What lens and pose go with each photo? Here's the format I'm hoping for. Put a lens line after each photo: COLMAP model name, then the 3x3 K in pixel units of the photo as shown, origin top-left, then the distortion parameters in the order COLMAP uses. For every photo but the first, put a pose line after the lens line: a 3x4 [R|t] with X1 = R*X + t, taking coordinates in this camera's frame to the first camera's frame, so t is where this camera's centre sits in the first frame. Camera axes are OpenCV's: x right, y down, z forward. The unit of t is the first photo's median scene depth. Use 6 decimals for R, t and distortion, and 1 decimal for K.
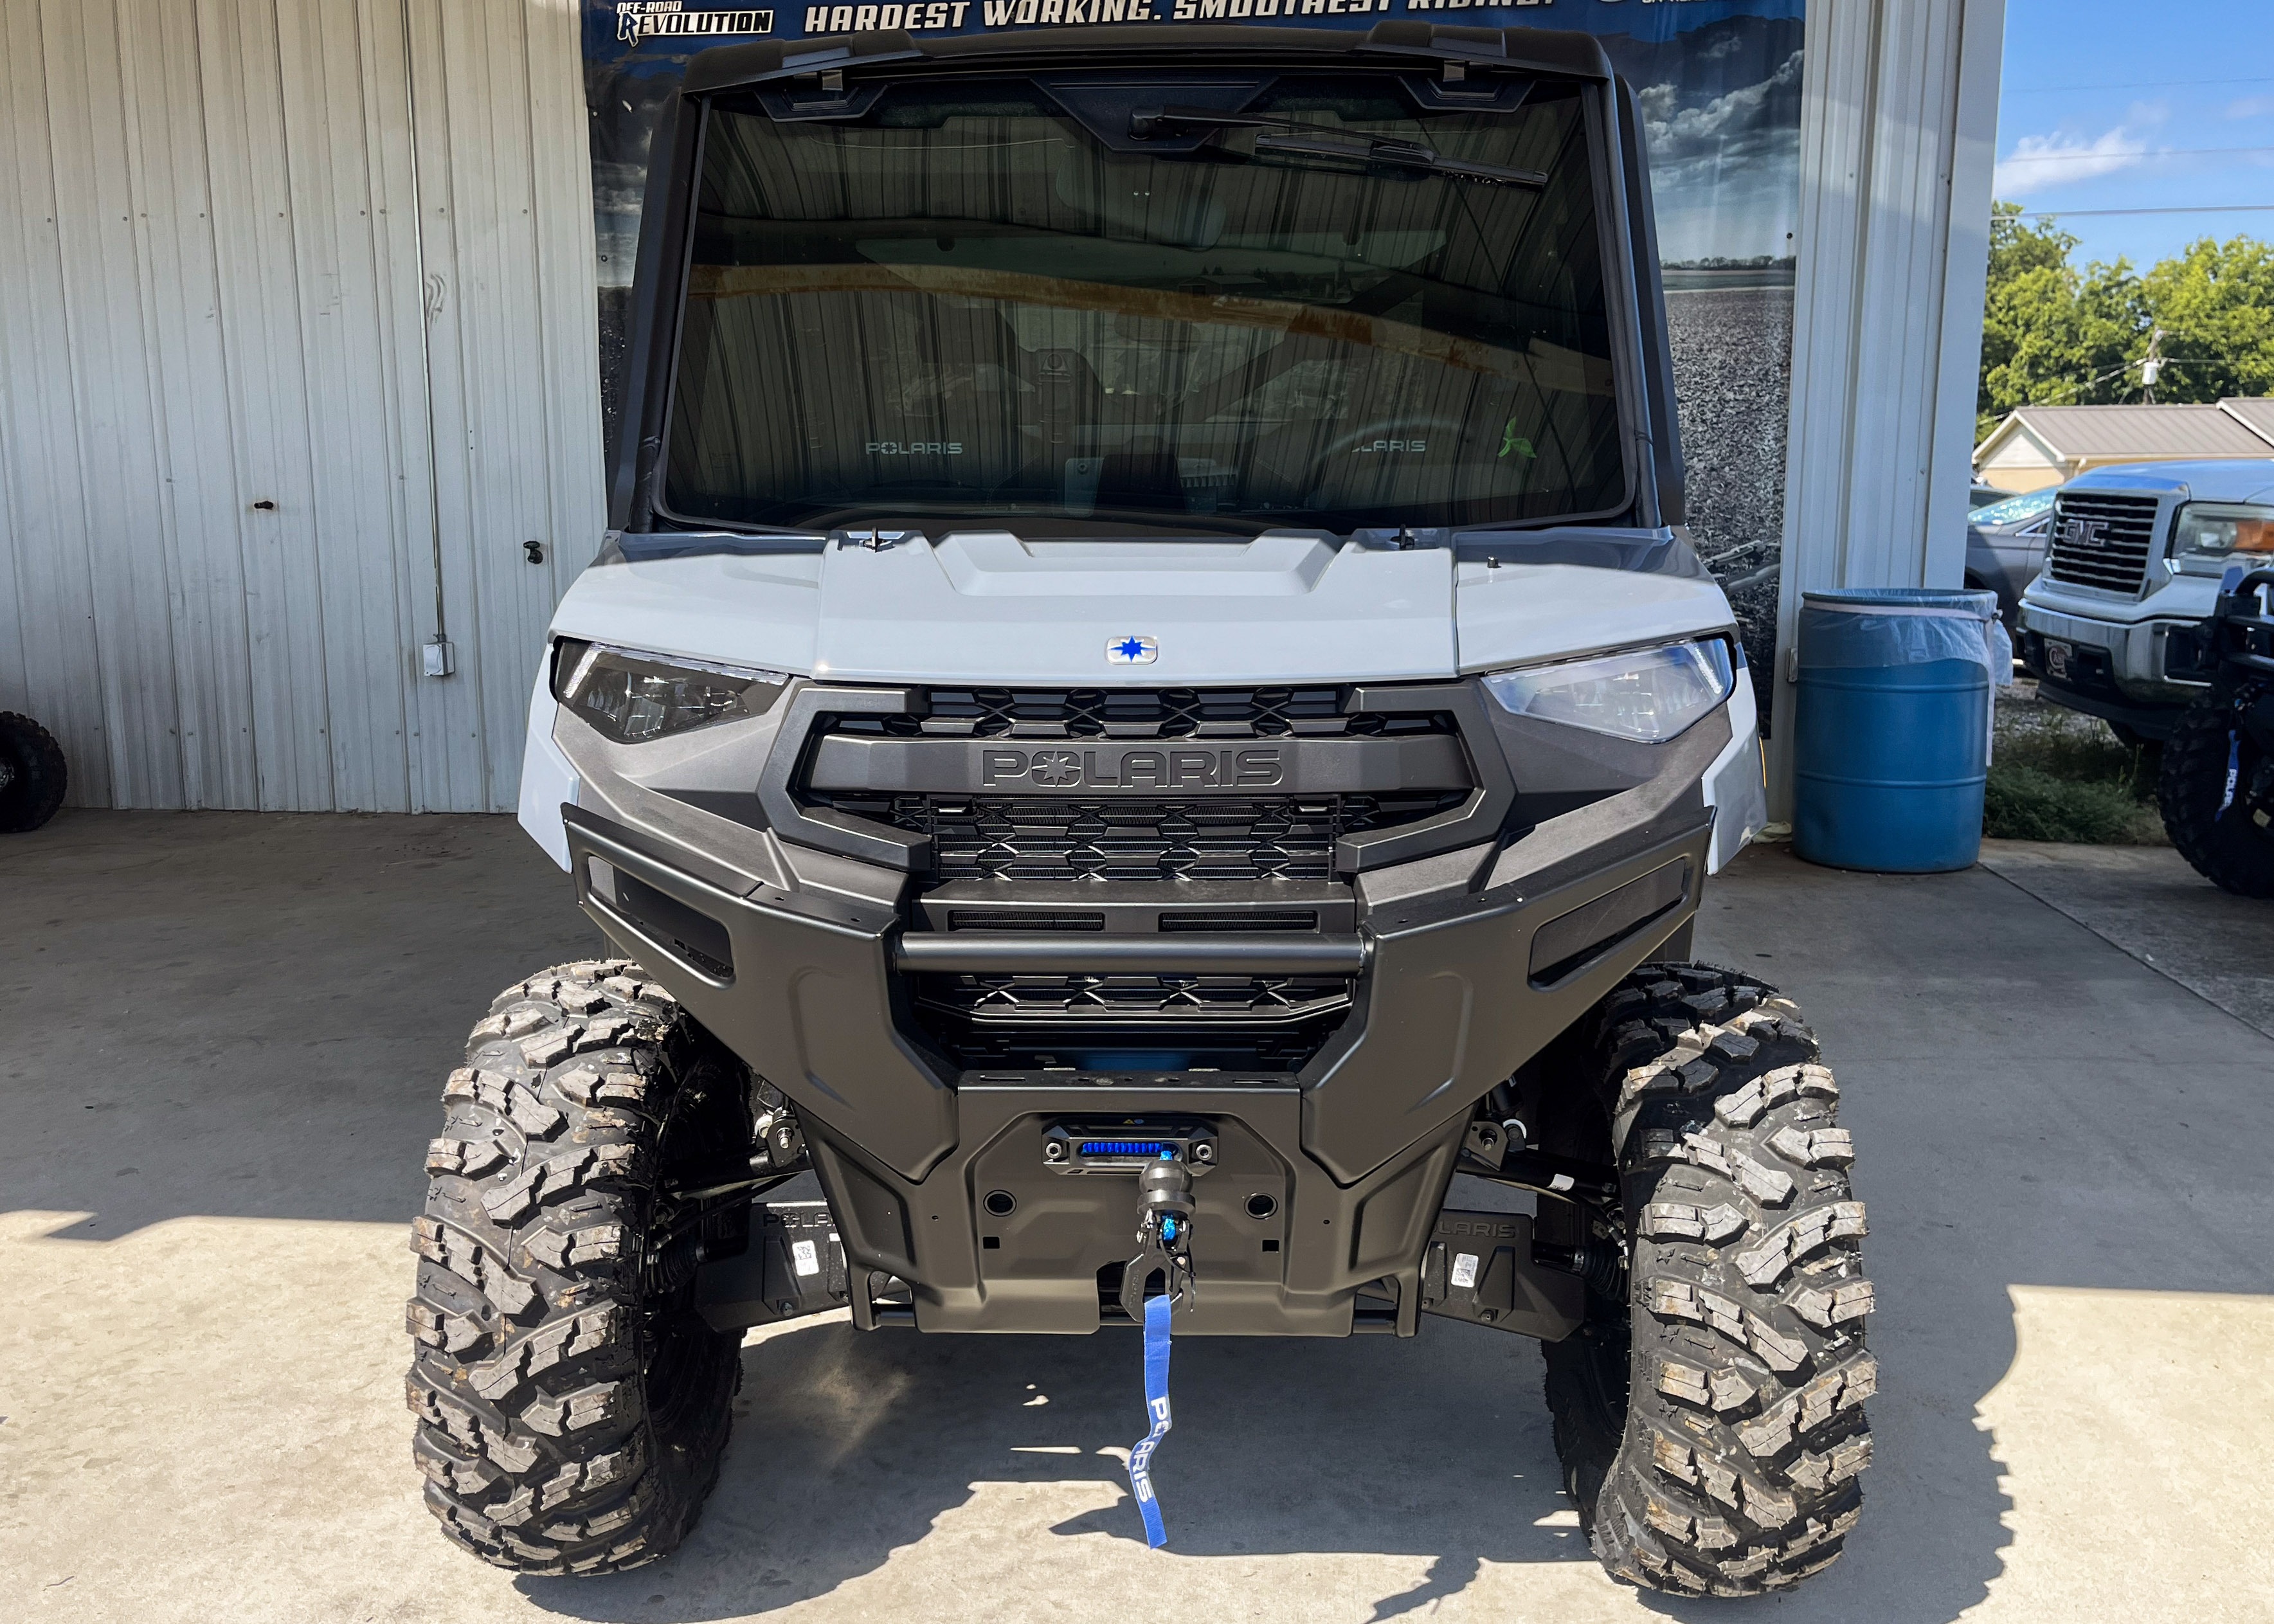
lens RADIAL K [[1942.4, 0, 1137.6], [0, 1942.4, 755.4], [0, 0, 1]] dist [0.030569, -0.005369]
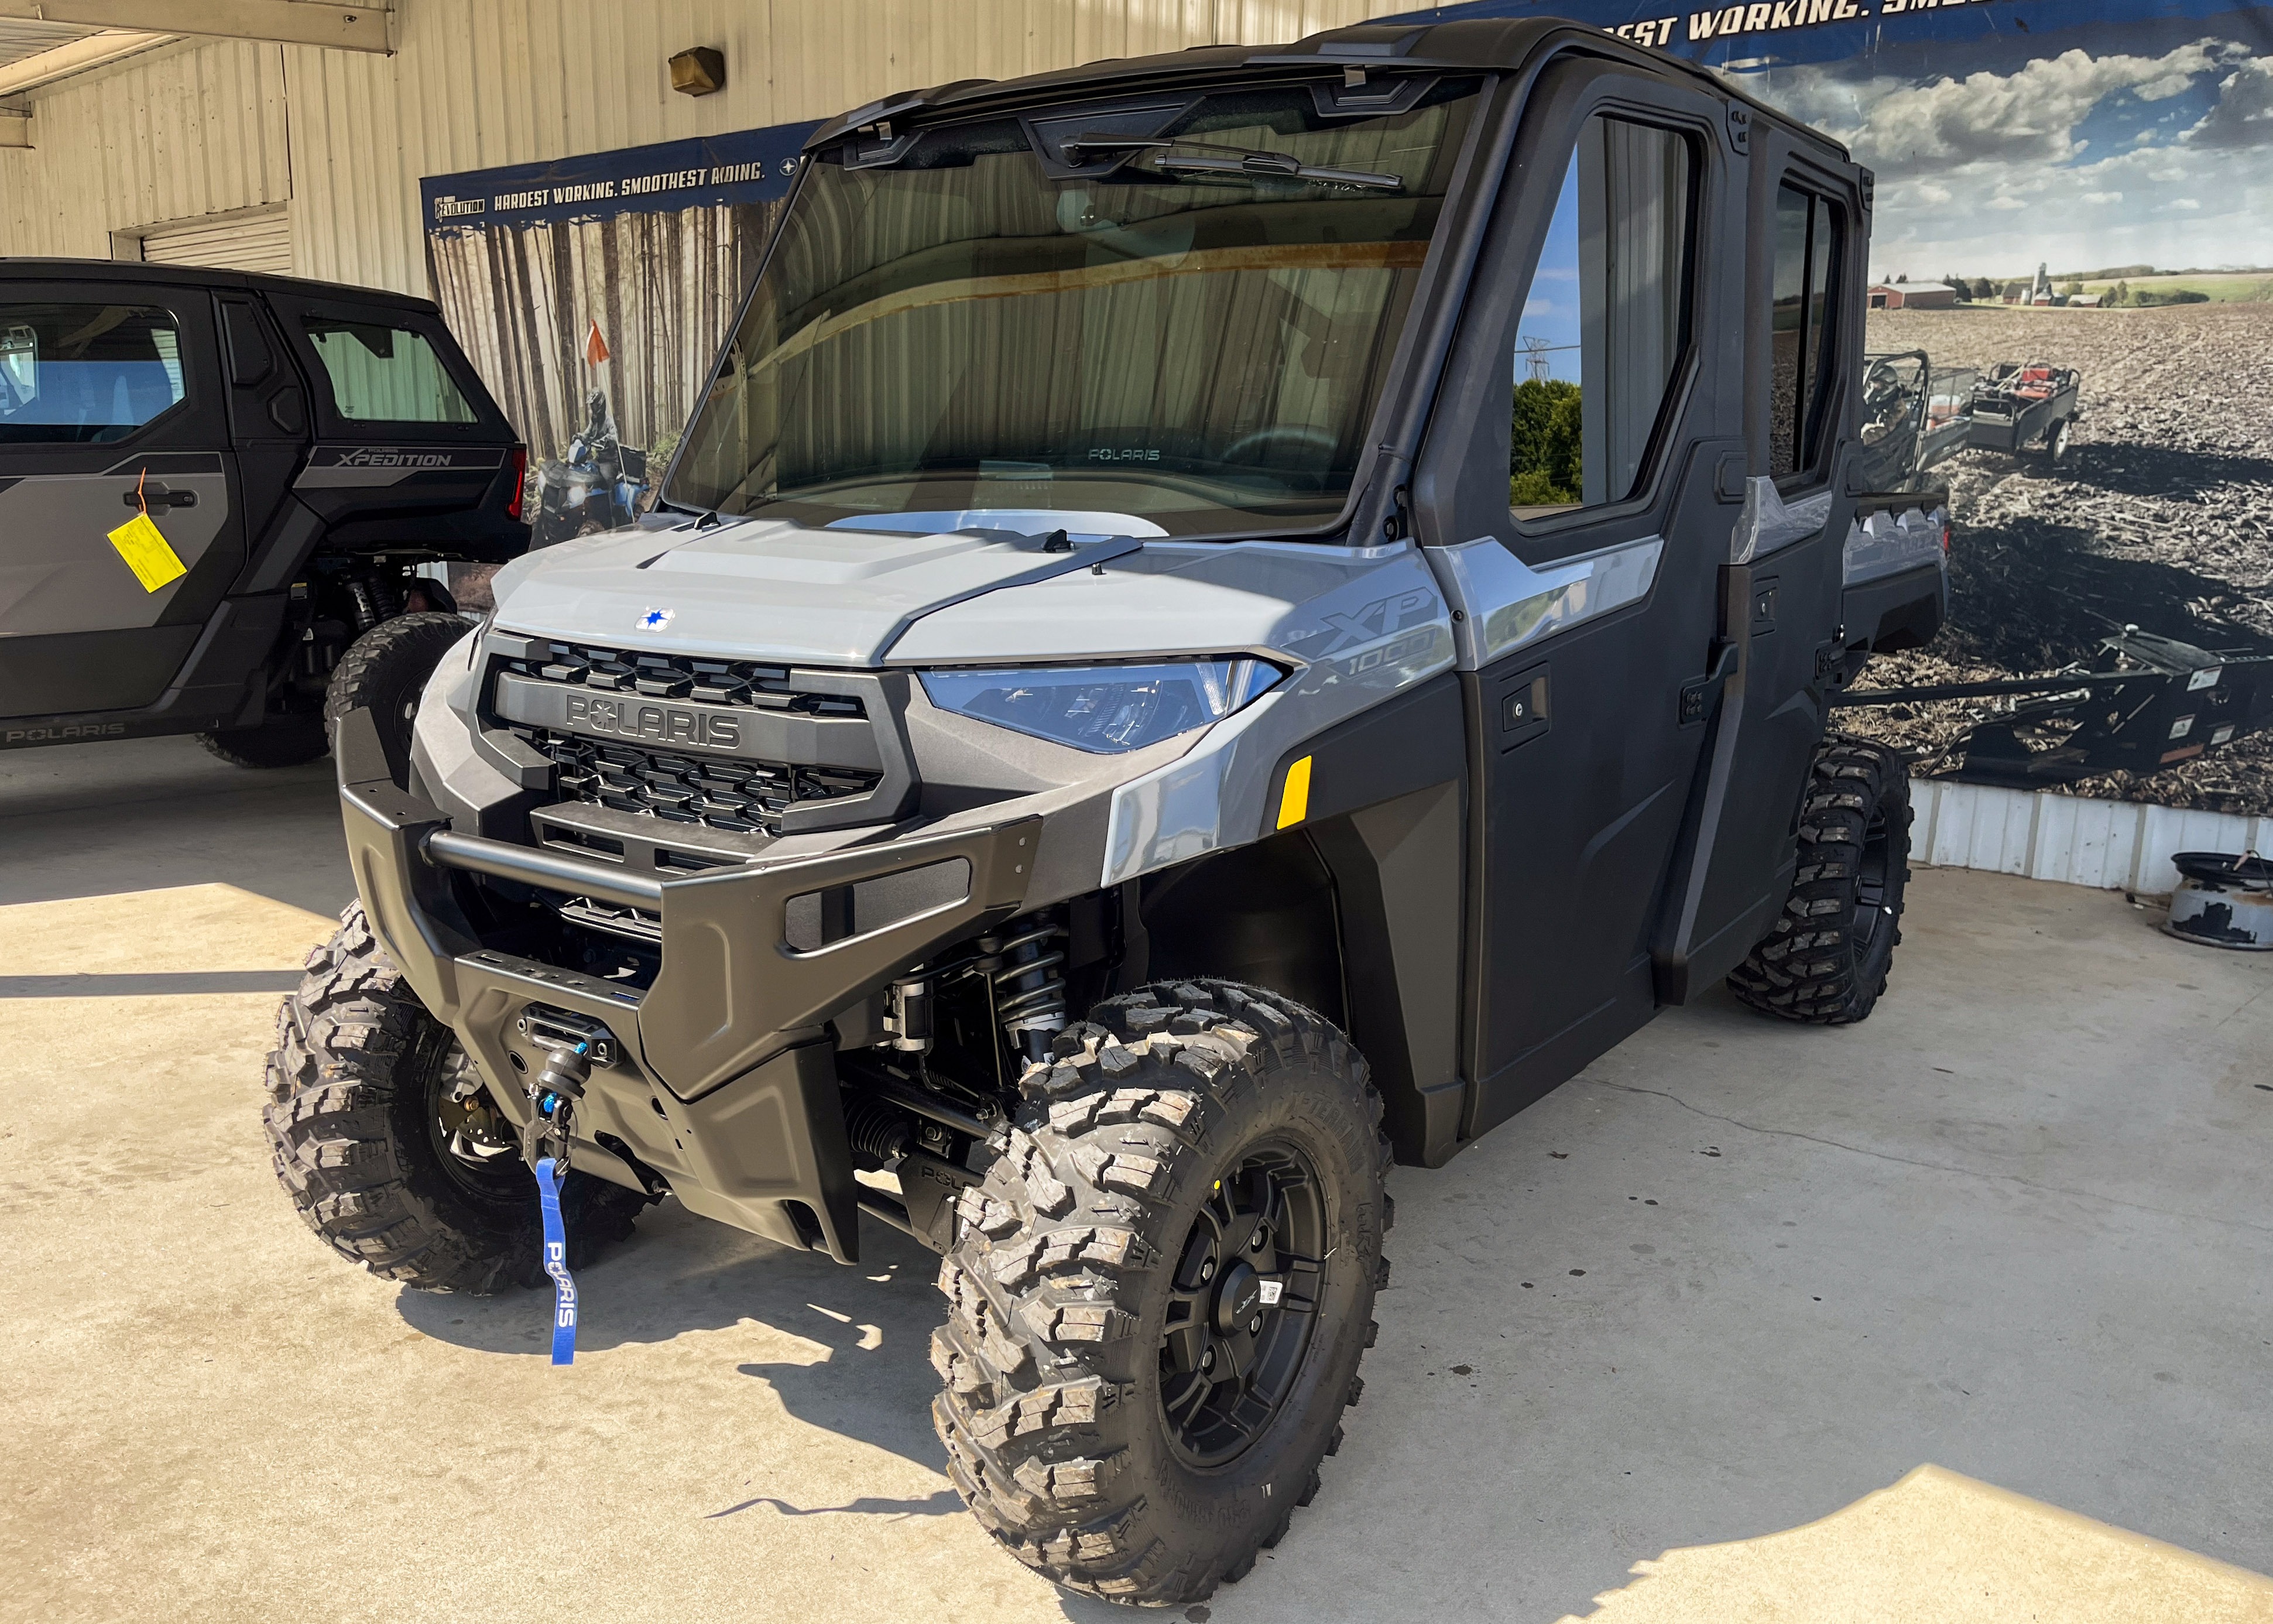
lens RADIAL K [[1780.1, 0, 1136.5], [0, 1780.1, 812.0], [0, 0, 1]] dist [0.074895, -0.109621]
pose [[0.843555, 0.124037, -0.522522, 0.797398], [-0.105427, 0.992278, 0.065347, -0.039667], [0.526592, -0.000035, 0.850118, 0.231362]]
